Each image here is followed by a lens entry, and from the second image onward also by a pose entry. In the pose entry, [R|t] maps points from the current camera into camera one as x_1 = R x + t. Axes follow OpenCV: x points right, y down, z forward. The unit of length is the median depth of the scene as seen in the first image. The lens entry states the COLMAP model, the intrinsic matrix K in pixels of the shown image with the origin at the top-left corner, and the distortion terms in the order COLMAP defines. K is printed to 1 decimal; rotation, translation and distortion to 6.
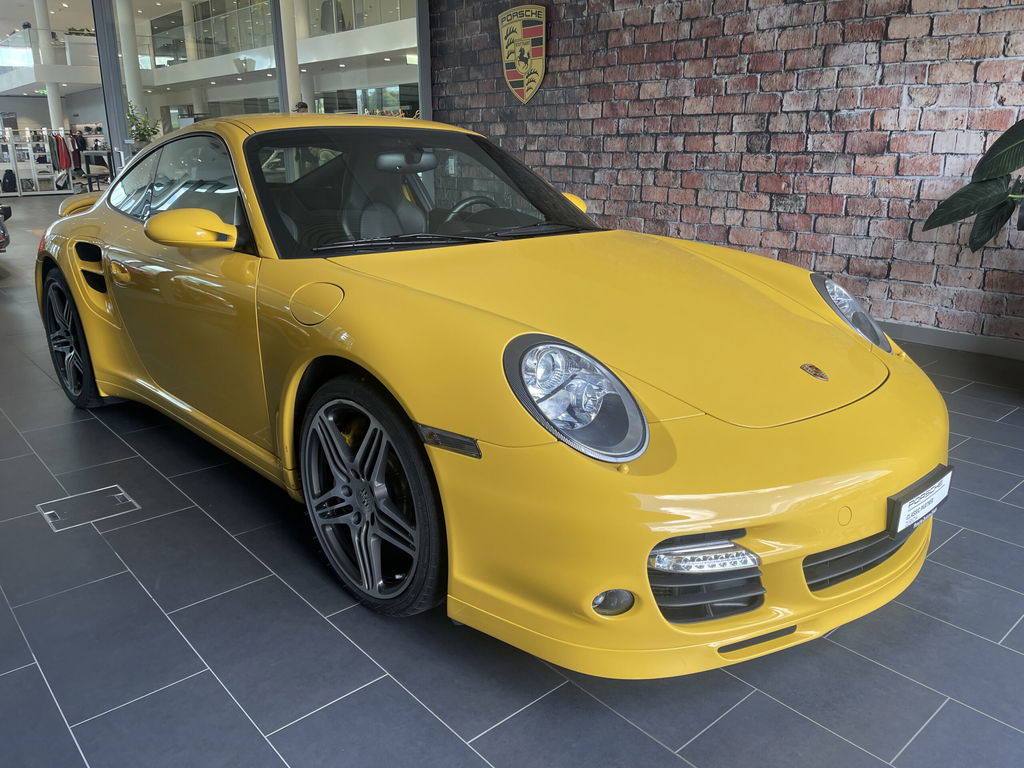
lens RADIAL K [[784.9, 0, 522.5], [0, 784.9, 383.3], [0, 0, 1]] dist [0.105934, -0.152350]
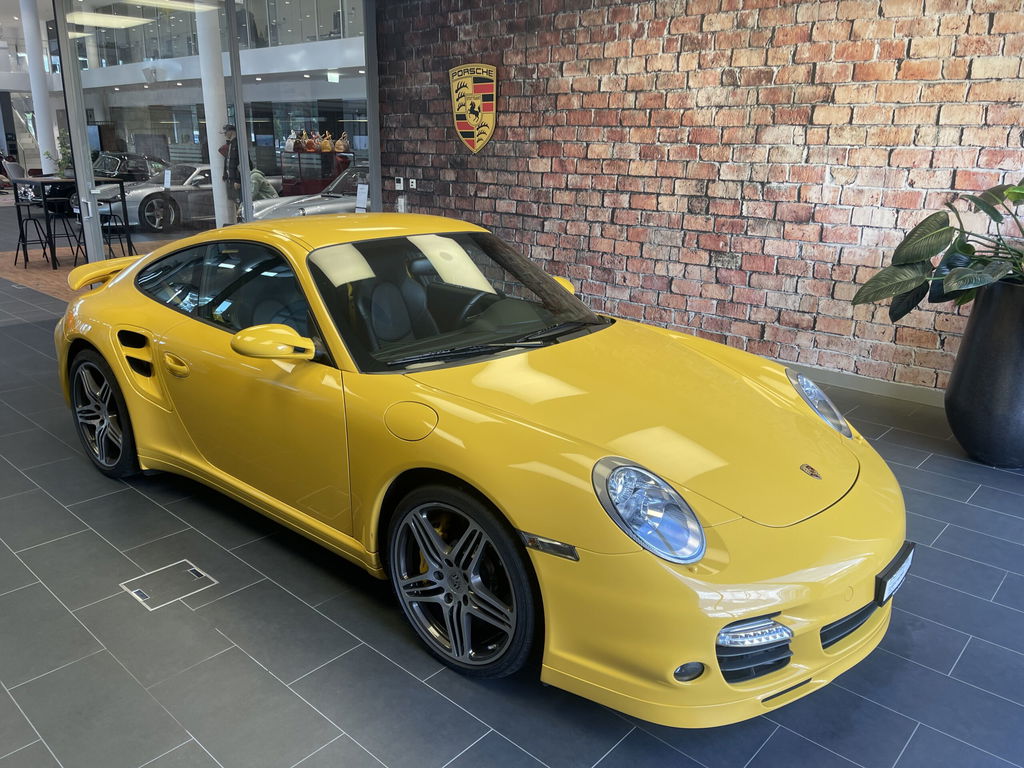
lens RADIAL K [[785.1, 0, 512.0], [0, 785.1, 384.0], [0, 0, 1]] dist [0.084819, -0.125298]
pose [[0.994376, -0.015419, 0.104776, -0.093955], [0.015423, 0.999881, 0.000771, -0.063115], [-0.104775, 0.000849, 0.994496, -0.086207]]
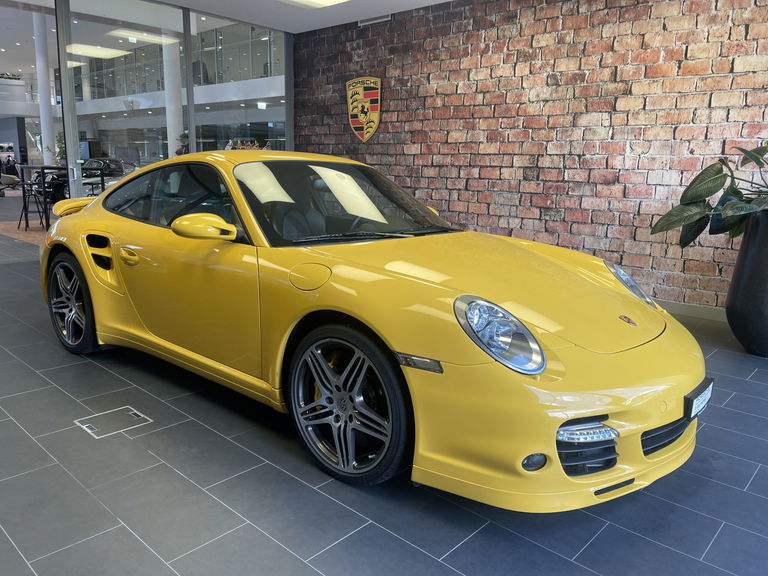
lens RADIAL K [[589.7, 0, 389.1], [0, 589.7, 283.5], [0, 0, 1]] dist [0.085026, -0.126934]
pose [[0.994592, 0.005132, 0.103735, -0.091888], [0.005077, 0.995182, -0.097918, 0.010472], [-0.103737, 0.097915, 0.989773, -0.058418]]
